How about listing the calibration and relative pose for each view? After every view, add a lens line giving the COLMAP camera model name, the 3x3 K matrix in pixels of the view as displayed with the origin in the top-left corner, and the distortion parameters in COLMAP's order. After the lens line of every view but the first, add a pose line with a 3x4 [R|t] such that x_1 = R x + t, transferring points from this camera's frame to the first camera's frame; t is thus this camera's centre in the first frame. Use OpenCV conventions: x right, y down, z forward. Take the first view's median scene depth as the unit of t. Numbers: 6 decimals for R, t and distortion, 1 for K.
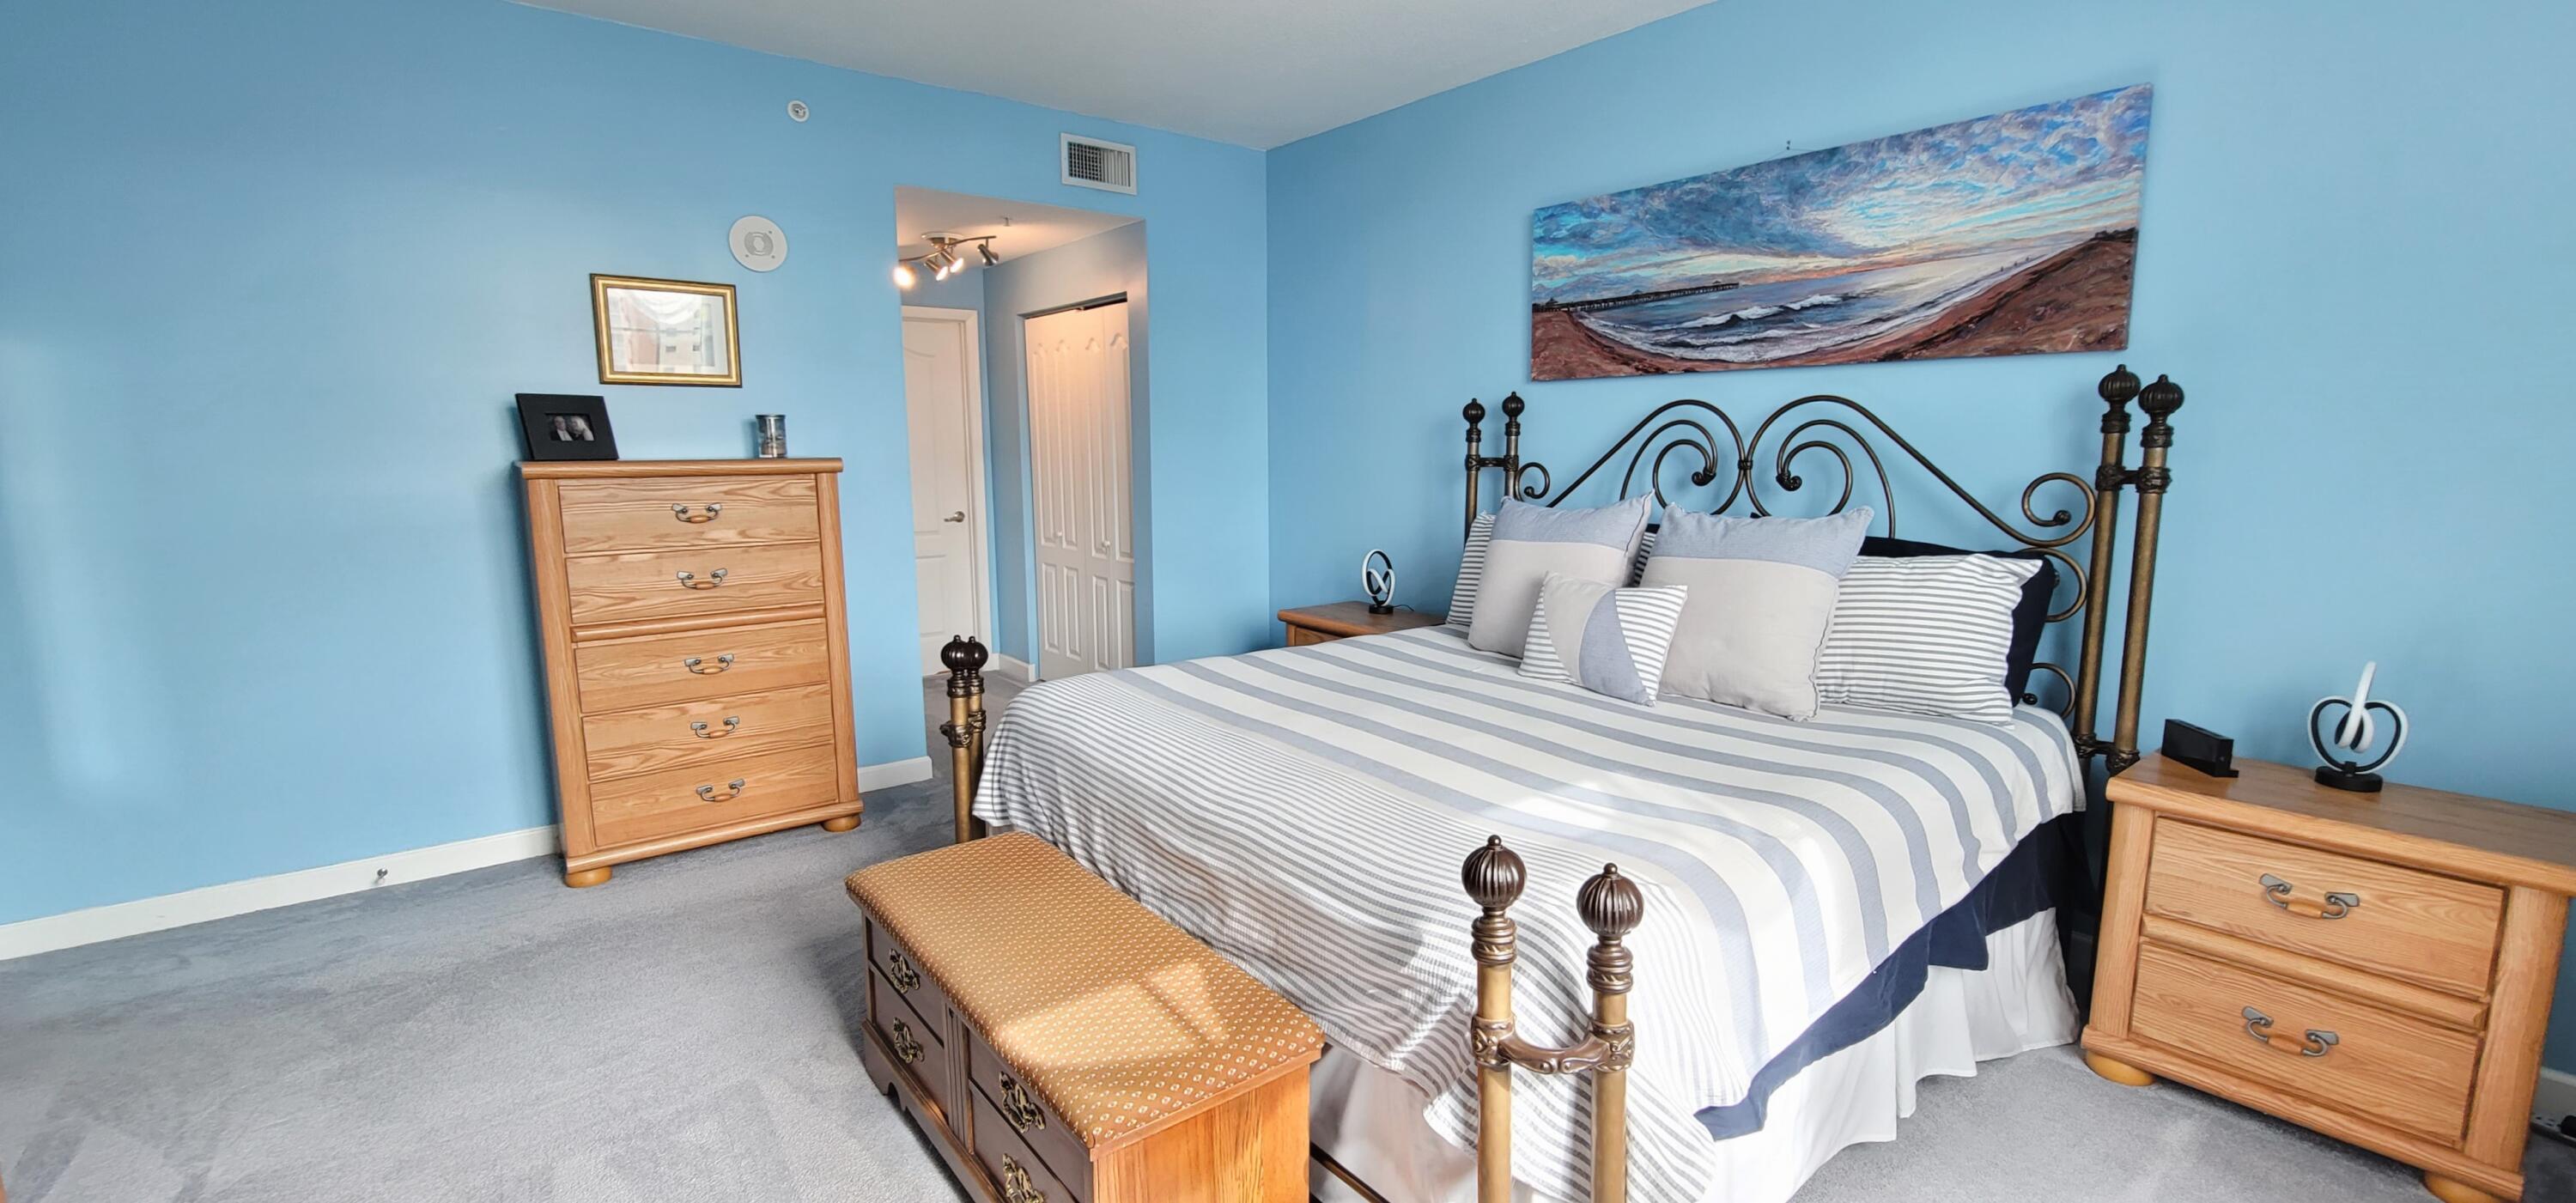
lens RADIAL K [[1060.1, 0, 1288.0], [0, 1060.1, 601.5], [0, 0, 1]] dist [-0.002579, -0.000345]
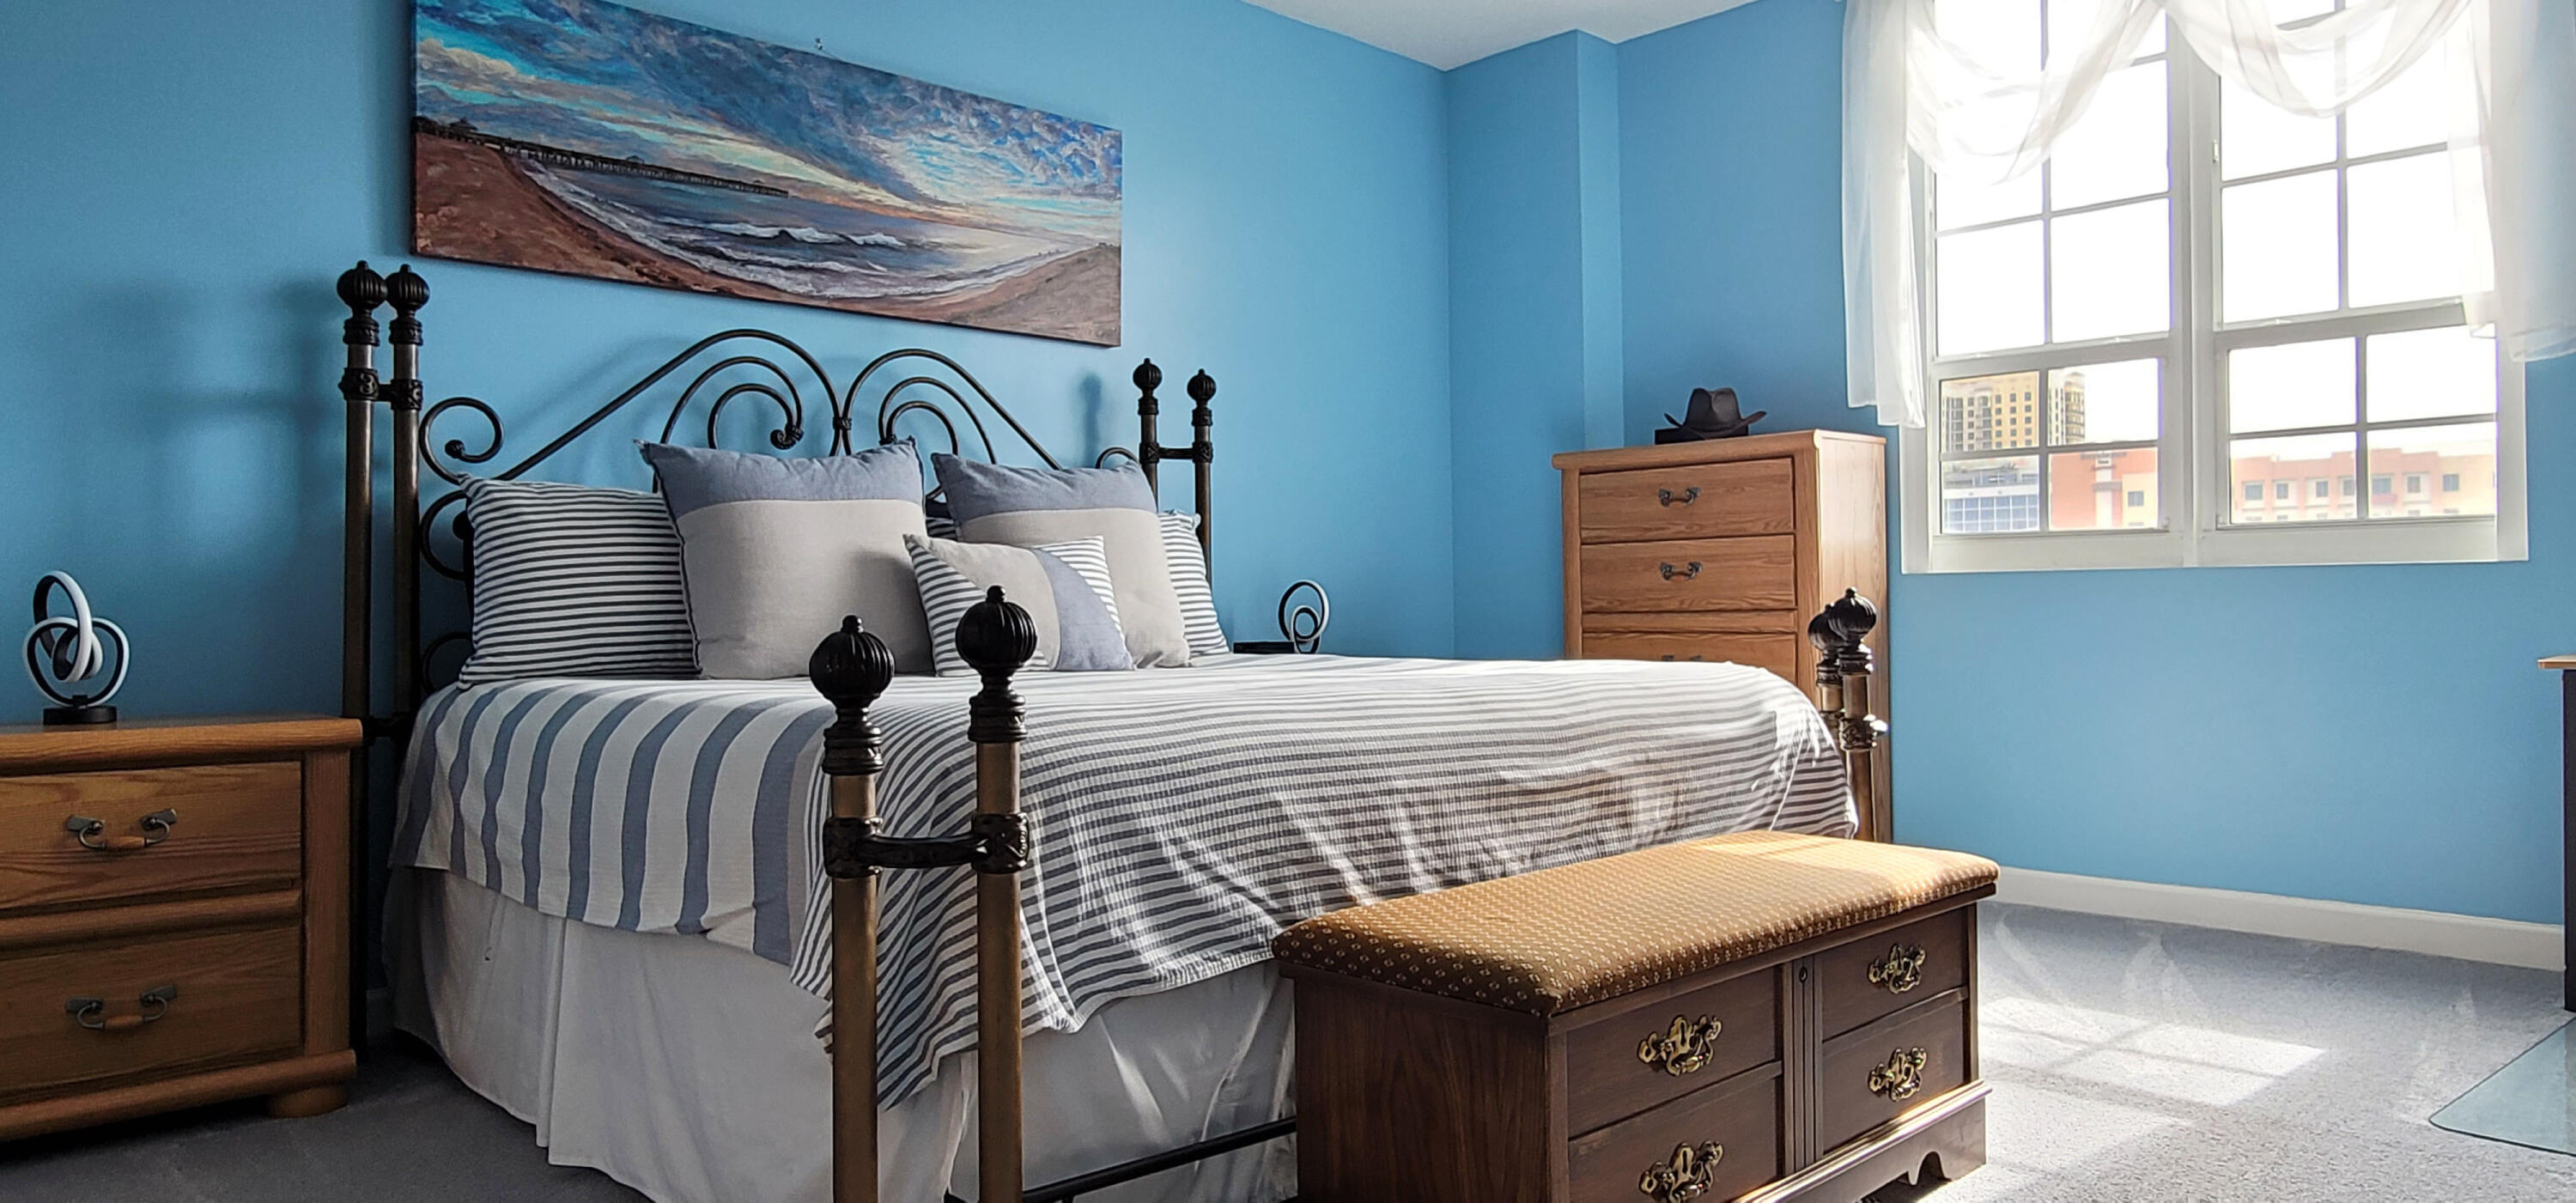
lens RADIAL K [[1618.1, 0, 1288.0], [0, 1618.1, 601.5], [0, 0, 1]] dist [-0.002607, -0.000558]
pose [[-0.090535, 0.005186, 0.995880, -0.797752], [0.154460, 0.987959, 0.008897, 0.041718], [-0.983842, 0.154629, -0.090245, 0.809846]]
